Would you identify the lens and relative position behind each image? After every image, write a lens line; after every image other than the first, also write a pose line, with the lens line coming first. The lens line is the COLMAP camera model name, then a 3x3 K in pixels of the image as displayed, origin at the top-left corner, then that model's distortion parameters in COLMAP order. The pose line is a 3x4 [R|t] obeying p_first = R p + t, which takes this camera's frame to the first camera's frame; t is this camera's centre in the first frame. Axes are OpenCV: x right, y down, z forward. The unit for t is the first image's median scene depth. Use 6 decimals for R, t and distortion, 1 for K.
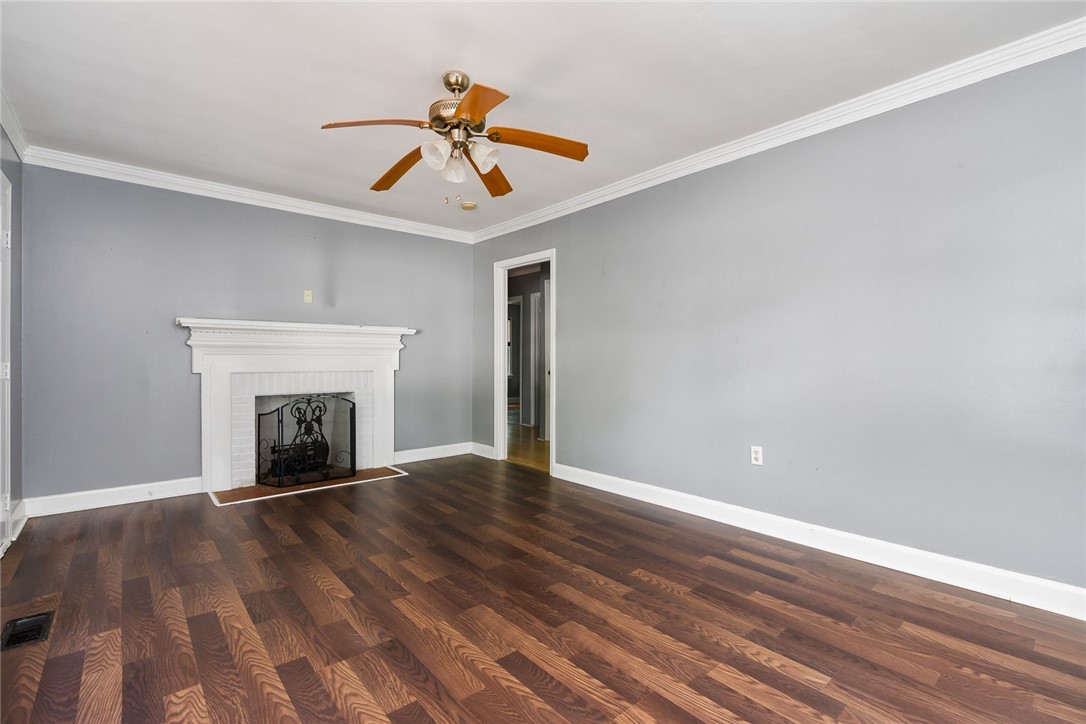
lens RADIAL K [[489.0, 0, 540.5], [0, 489.0, 362.2], [0, 0, 1]] dist [-0.007888, 0.001336]
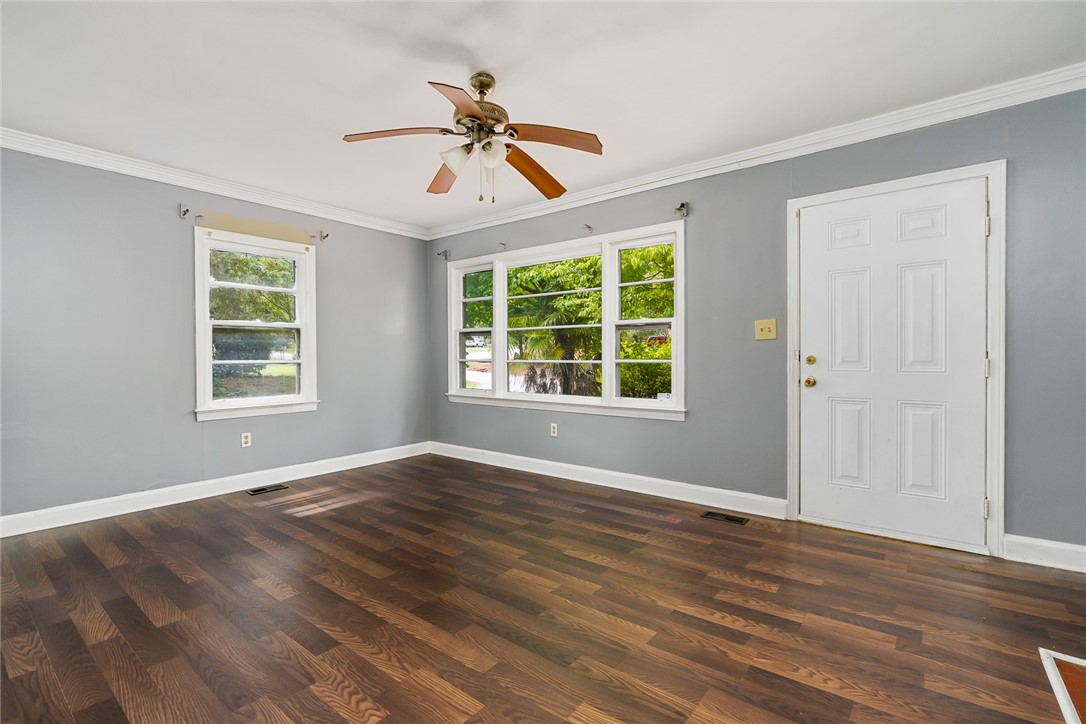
lens RADIAL K [[489.0, 0, 544.3], [0, 489.0, 357.7], [0, 0, 1]] dist [-0.007888, 0.001336]
pose [[-0.981220, 0.005914, -0.192801, -0.099729], [0.004109, 0.999944, 0.009763, -0.015990], [0.192848, 0.008788, -0.981189, 2.044312]]
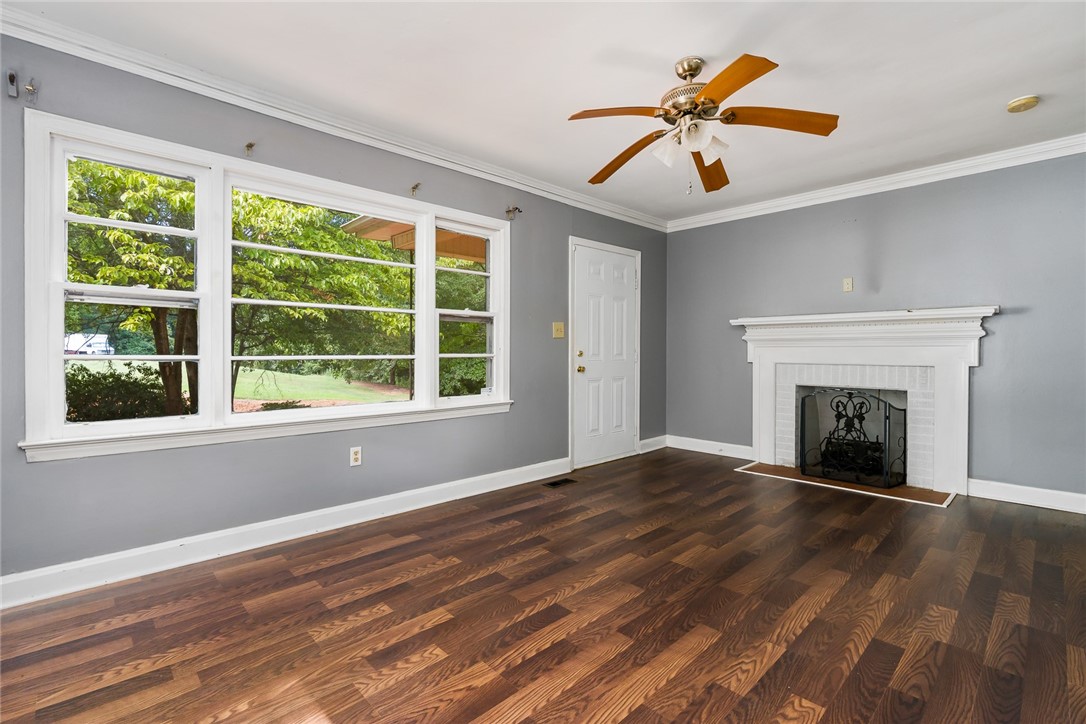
lens RADIAL K [[489.0, 0, 543.7], [0, 489.0, 359.0], [0, 0, 1]] dist [-0.007888, 0.001336]
pose [[0.051937, 0.016051, -0.998521, 0.801427], [-0.007353, 0.999850, 0.015689, -0.002411], [0.998623, 0.006527, 0.052047, 0.664923]]
